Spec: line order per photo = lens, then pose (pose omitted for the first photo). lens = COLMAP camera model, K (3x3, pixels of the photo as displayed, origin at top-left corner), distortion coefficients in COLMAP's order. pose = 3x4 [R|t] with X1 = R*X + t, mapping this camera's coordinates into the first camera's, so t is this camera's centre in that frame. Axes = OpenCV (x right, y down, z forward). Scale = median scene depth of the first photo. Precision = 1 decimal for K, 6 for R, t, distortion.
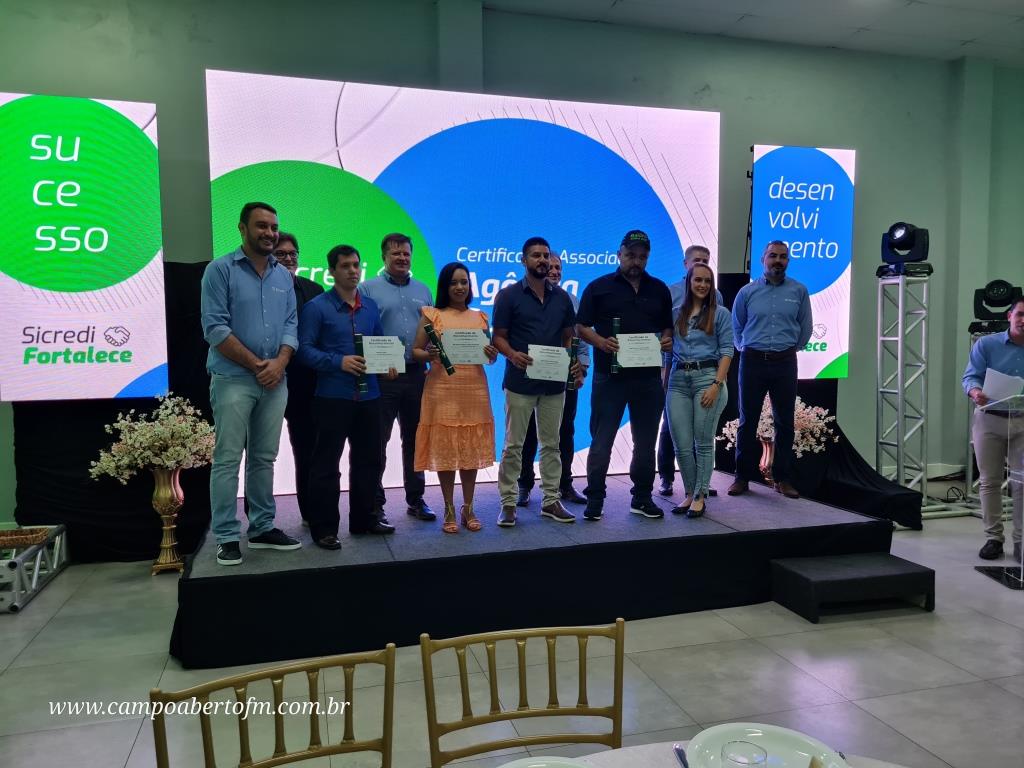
lens RADIAL K [[792.7, 0, 516.5], [0, 792.7, 393.5], [0, 0, 1]] dist [0.051457, -0.050233]
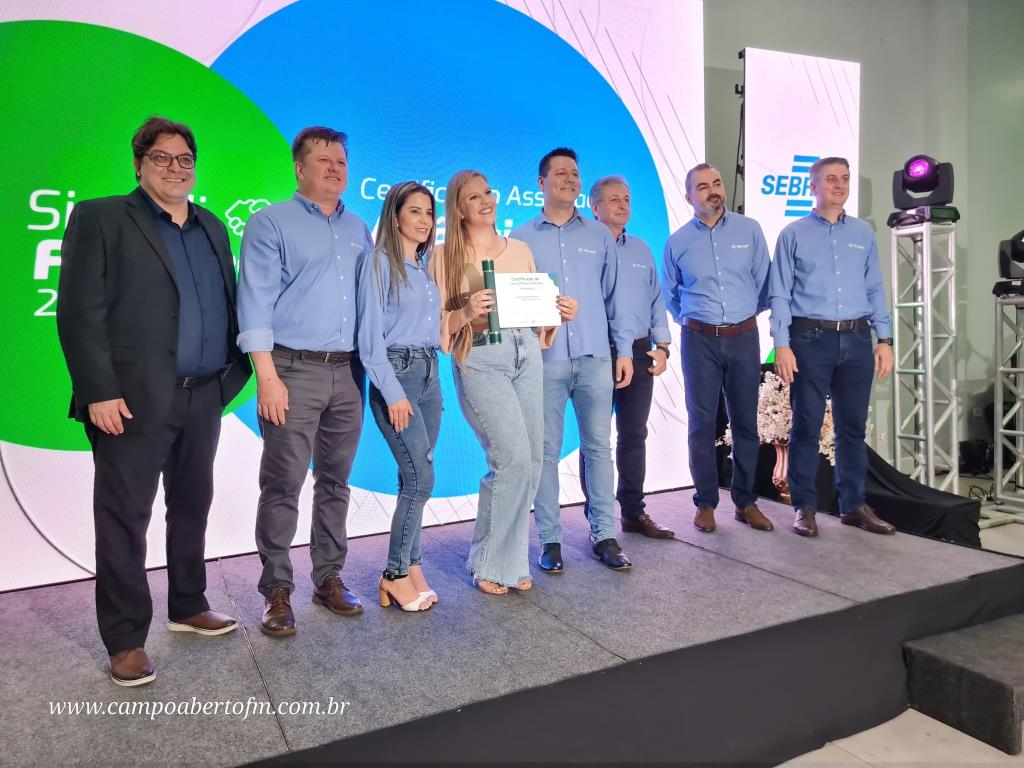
lens RADIAL K [[792.7, 0, 512.1], [0, 792.7, 390.3], [0, 0, 1]] dist [0.051457, -0.050233]
pose [[0.984786, -0.043159, 0.168329, -0.061071], [0.043511, 0.999052, 0.001598, -0.002989], [-0.168238, 0.005750, 0.985730, 0.326931]]
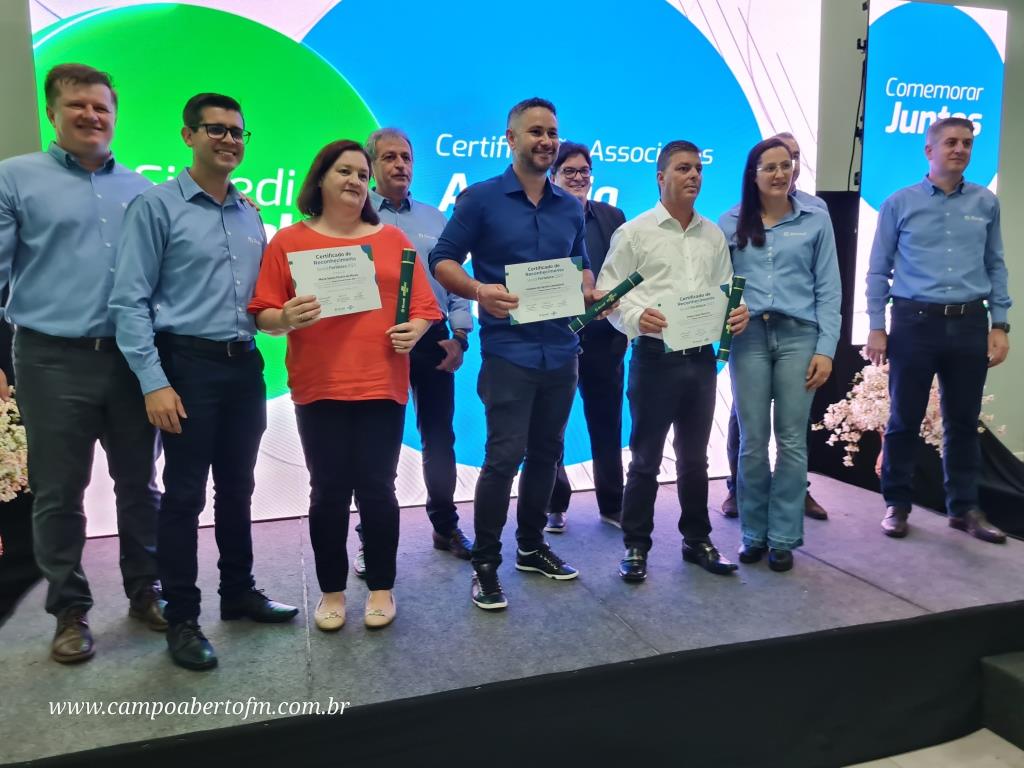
lens RADIAL K [[792.7, 0, 518.2], [0, 792.7, 393.8], [0, 0, 1]] dist [0.051457, -0.050233]
pose [[0.999877, -0.013994, 0.007093, -0.013571], [0.013645, 0.998804, 0.046956, -0.011115], [-0.007742, -0.046853, 0.998872, 0.326965]]
